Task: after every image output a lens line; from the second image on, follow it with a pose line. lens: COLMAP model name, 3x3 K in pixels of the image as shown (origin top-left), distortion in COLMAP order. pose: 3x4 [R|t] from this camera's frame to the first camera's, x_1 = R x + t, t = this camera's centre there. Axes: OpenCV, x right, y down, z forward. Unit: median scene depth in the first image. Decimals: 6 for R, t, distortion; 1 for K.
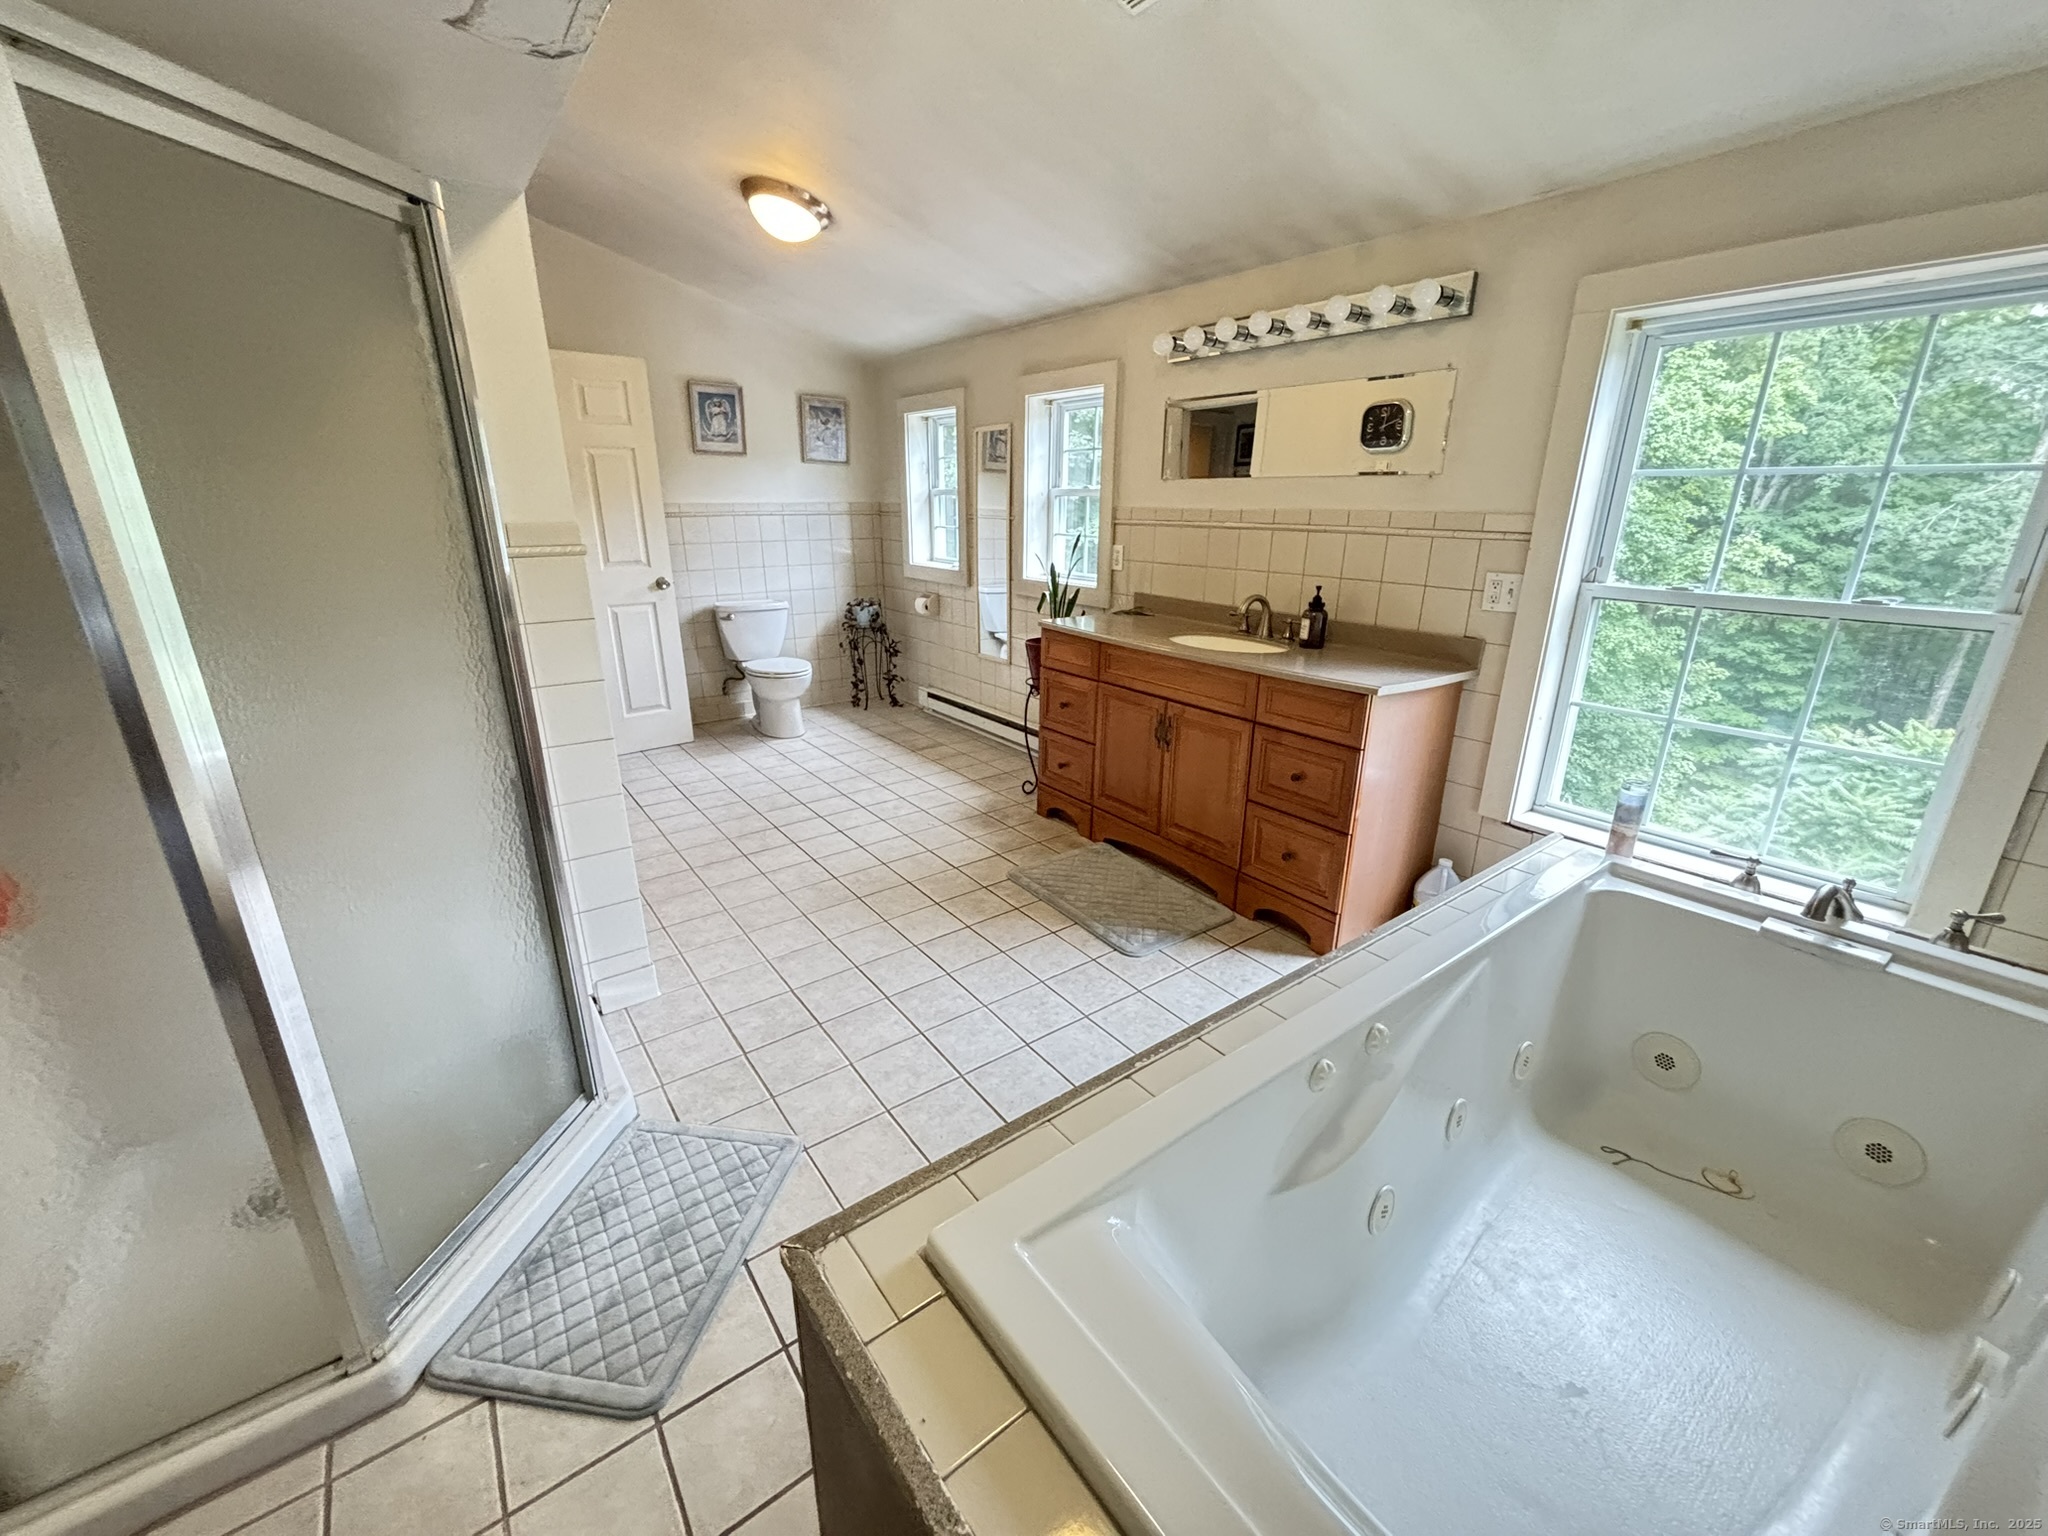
lens RADIAL K [[823.2, 0, 1041.6], [0, 823.2, 768.6], [0, 0, 1]] dist [0.000515, -0.001473]
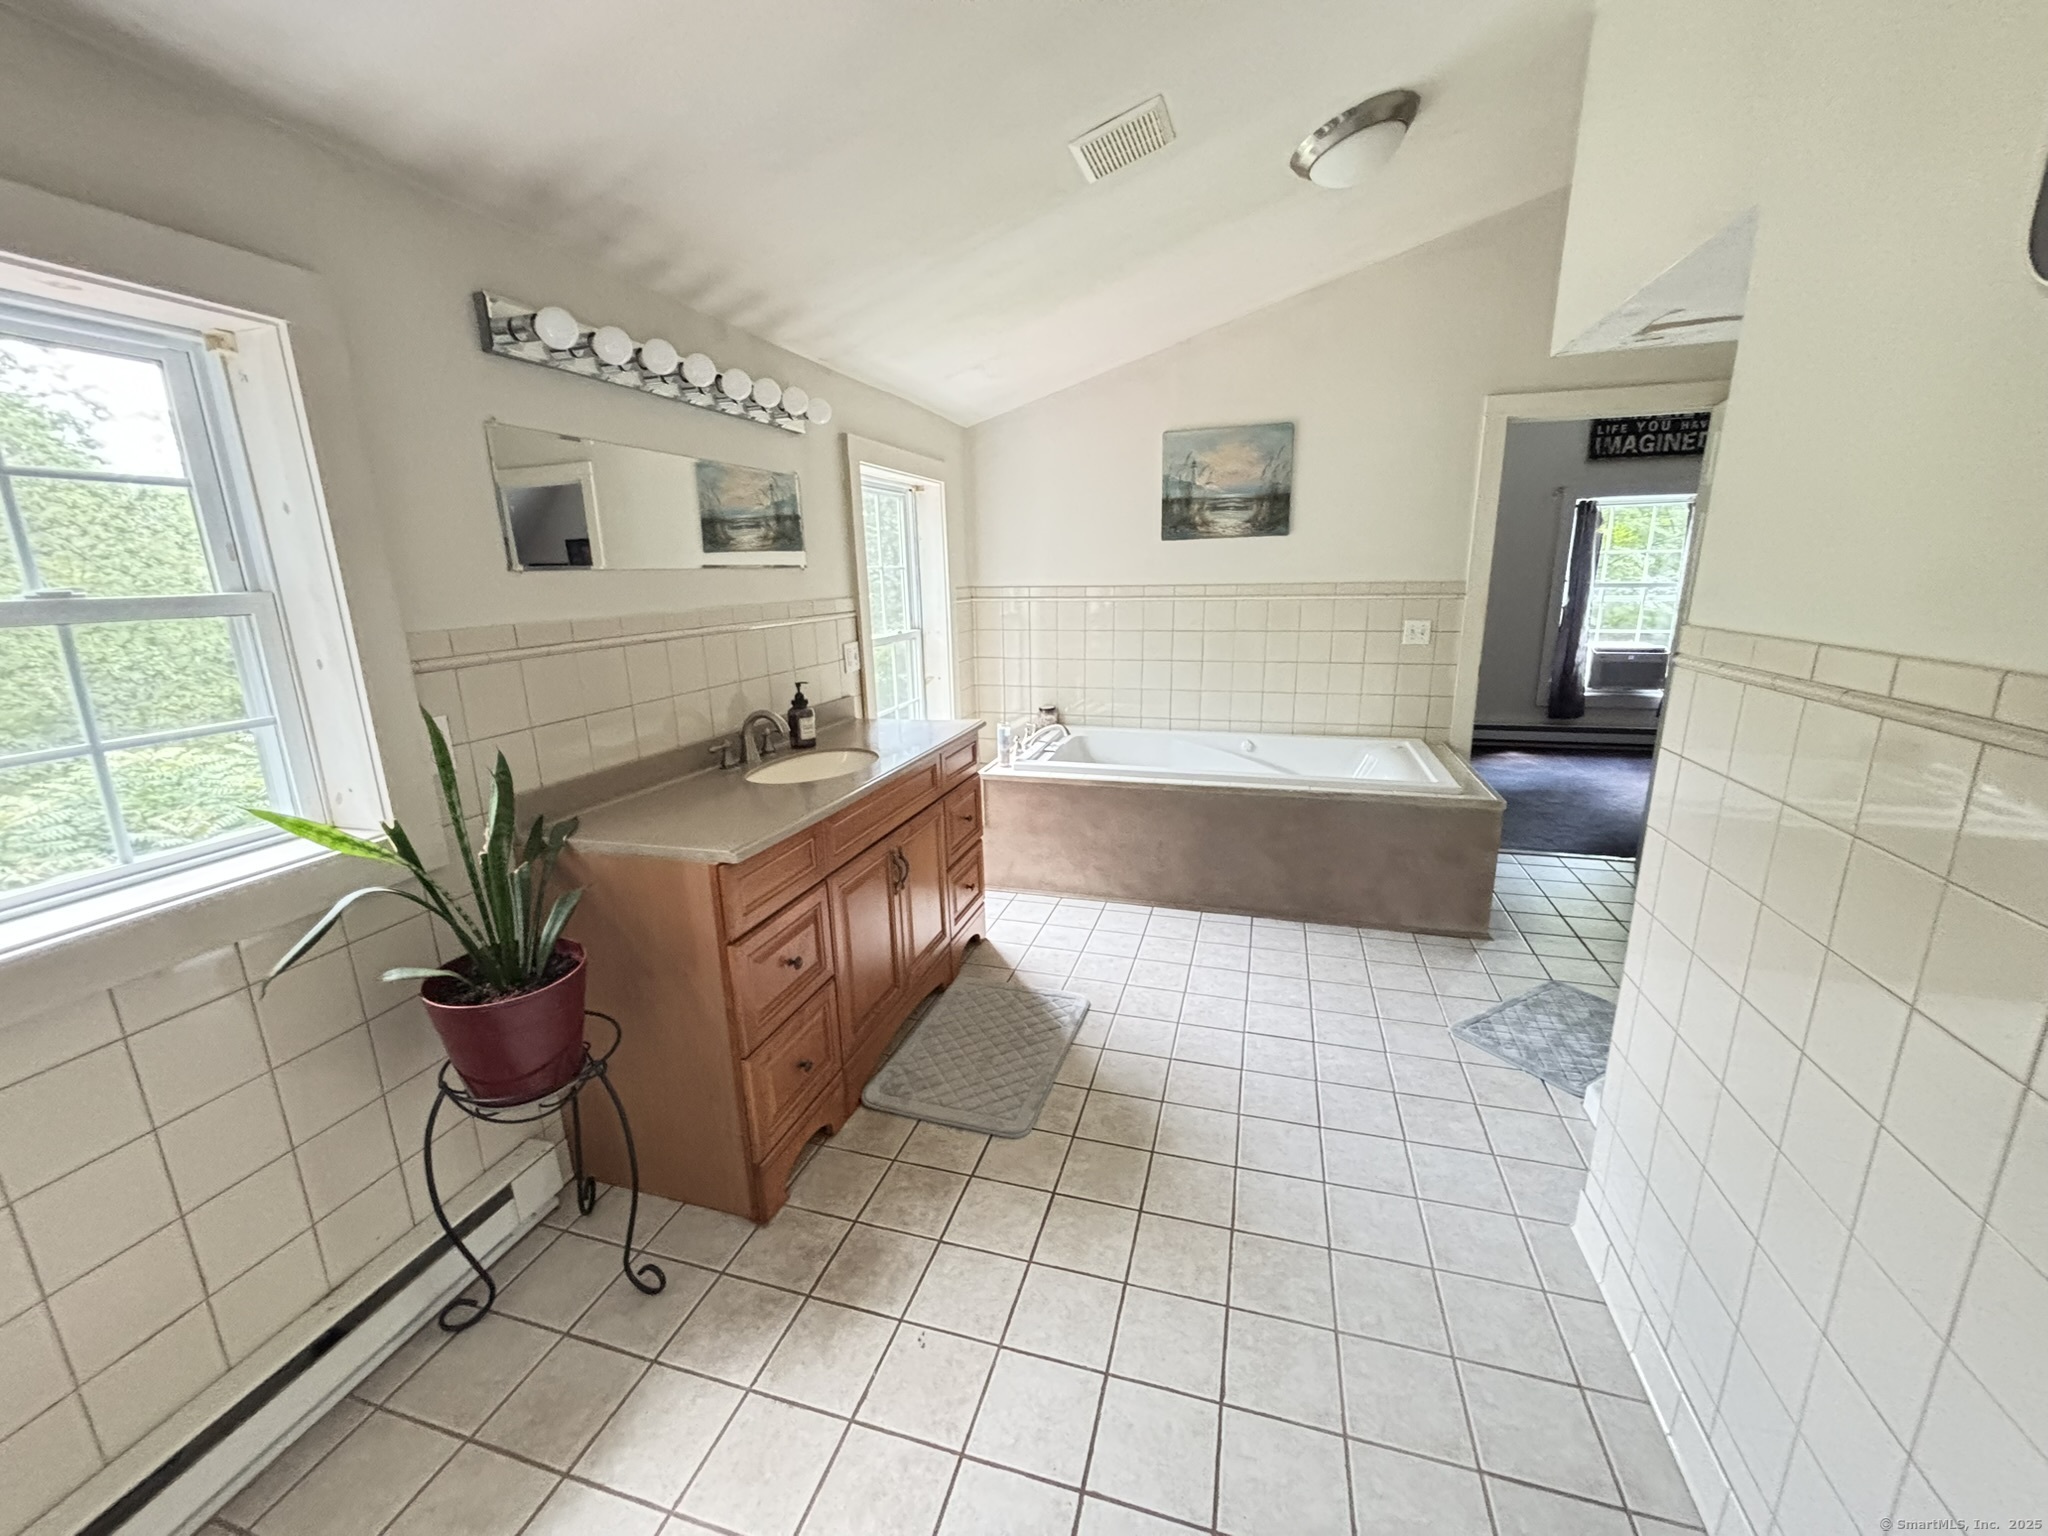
lens RADIAL K [[823.2, 0, 1019.4], [0, 823.2, 767.1], [0, 0, 1]] dist [0.000515, -0.001473]
pose [[-0.591510, -0.194024, 0.782605, -0.542967], [0.258147, 0.873953, 0.411785, -0.444419], [-0.763856, 0.445602, -0.466865, 1.250083]]
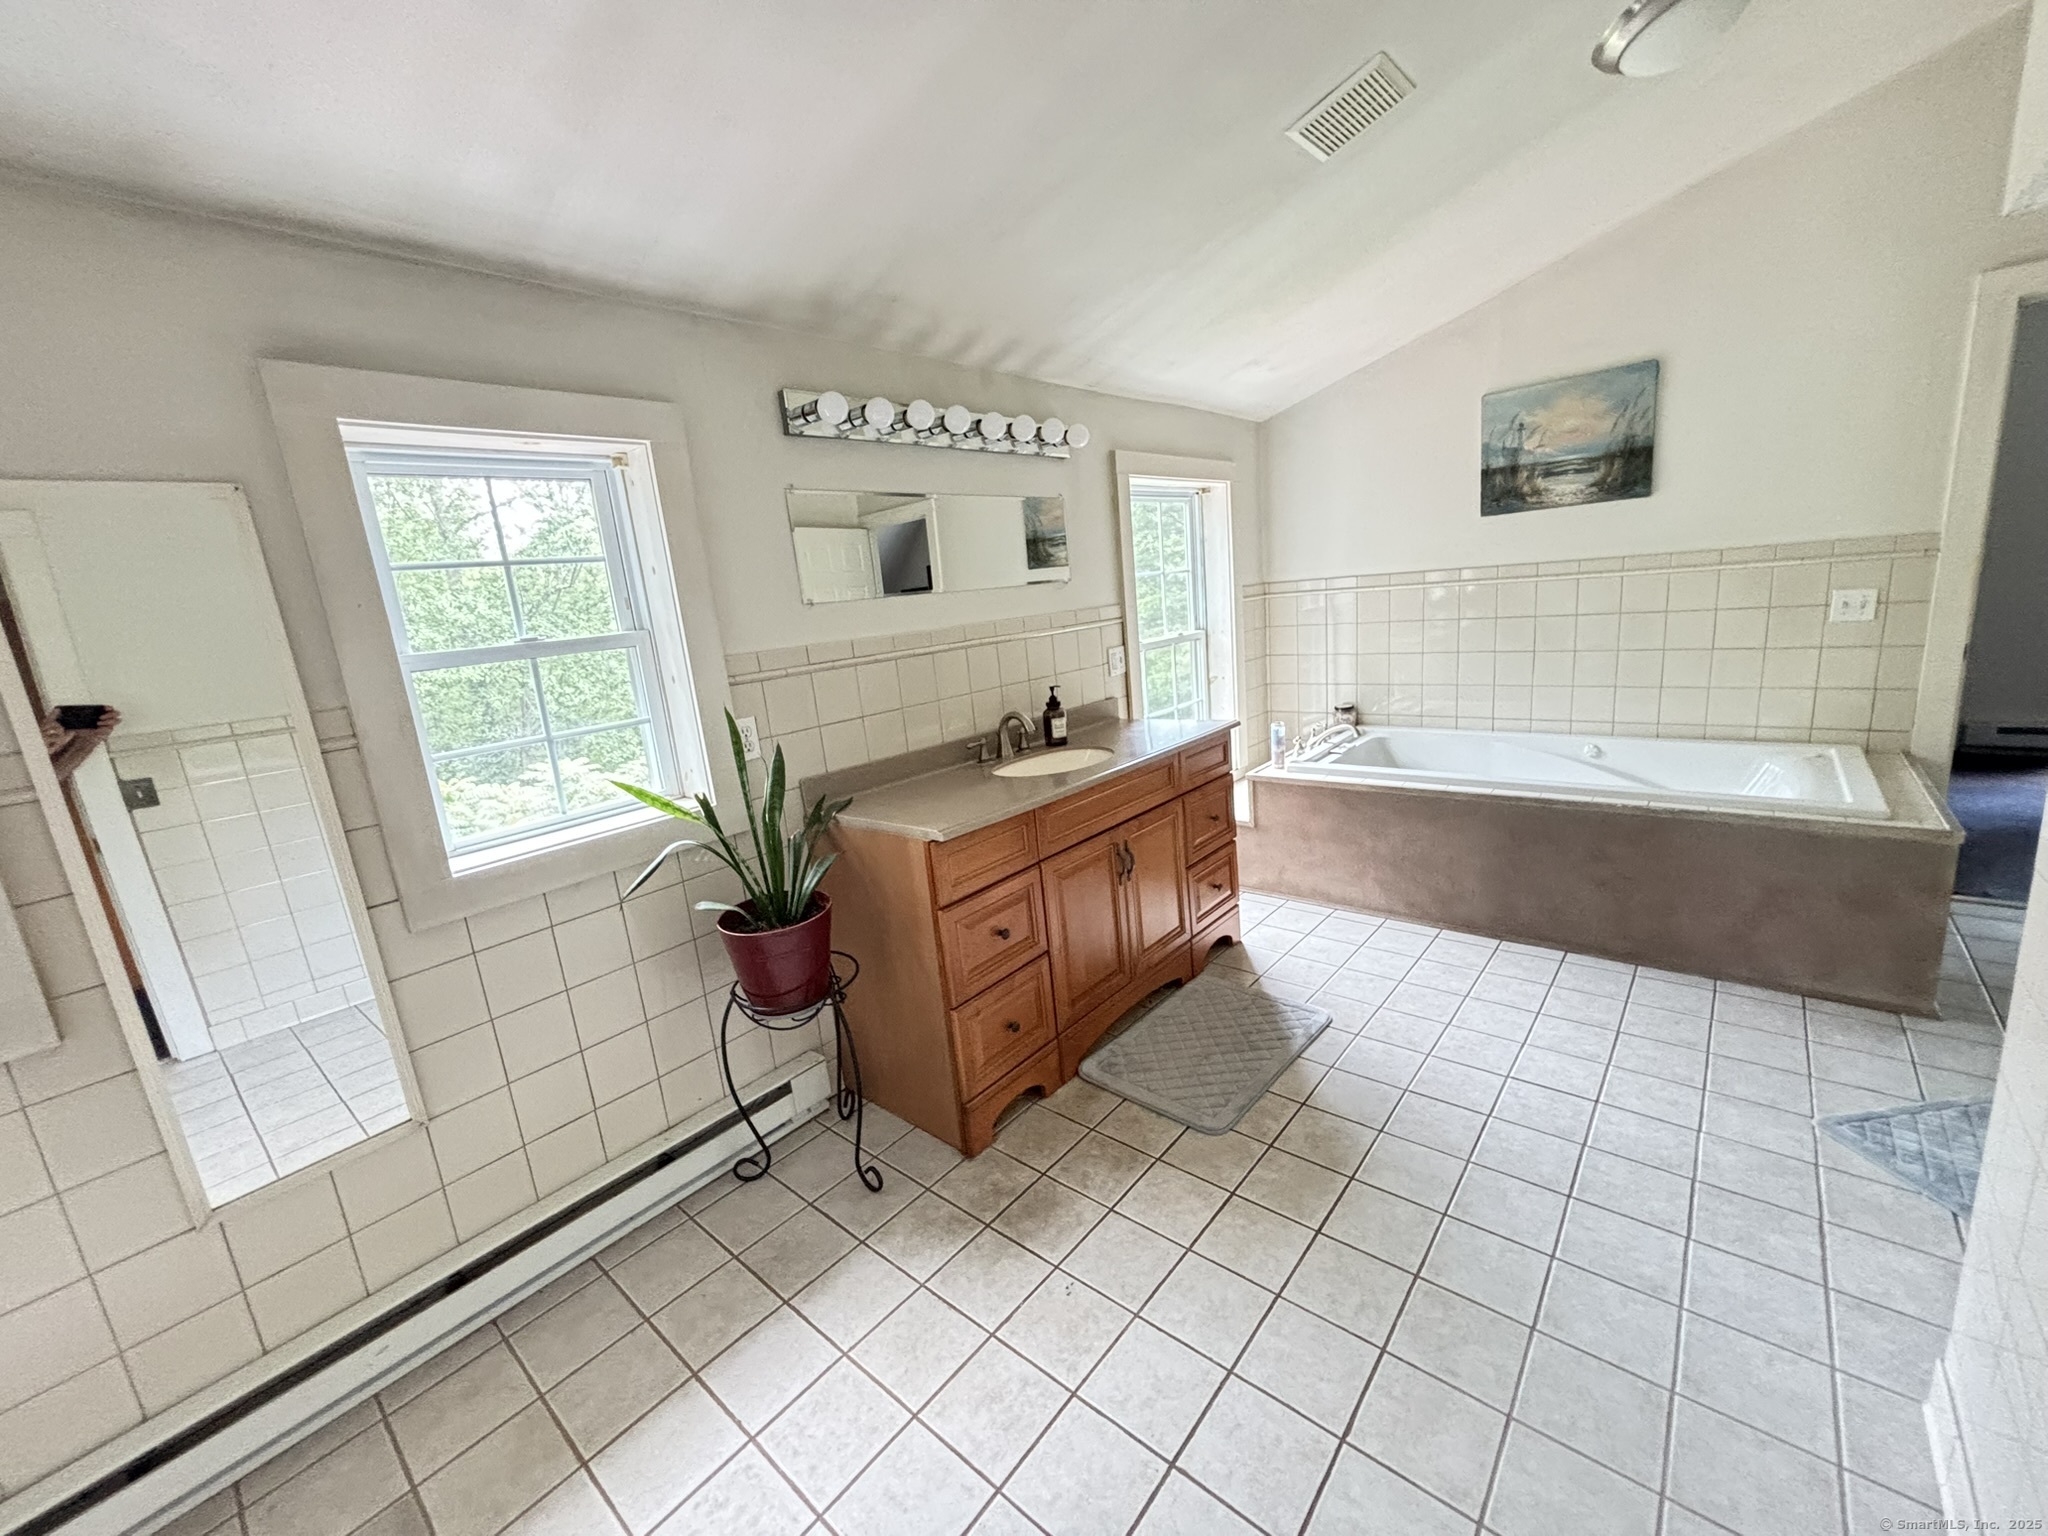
lens RADIAL K [[823.2, 0, 1024.9], [0, 823.2, 769.3], [0, 0, 1]] dist [0.000515, -0.001473]
pose [[-0.203734, -0.205499, 0.957216, -0.637014], [0.385383, 0.881953, 0.271366, -0.409366], [-0.899985, 0.424181, -0.100487, 1.144002]]
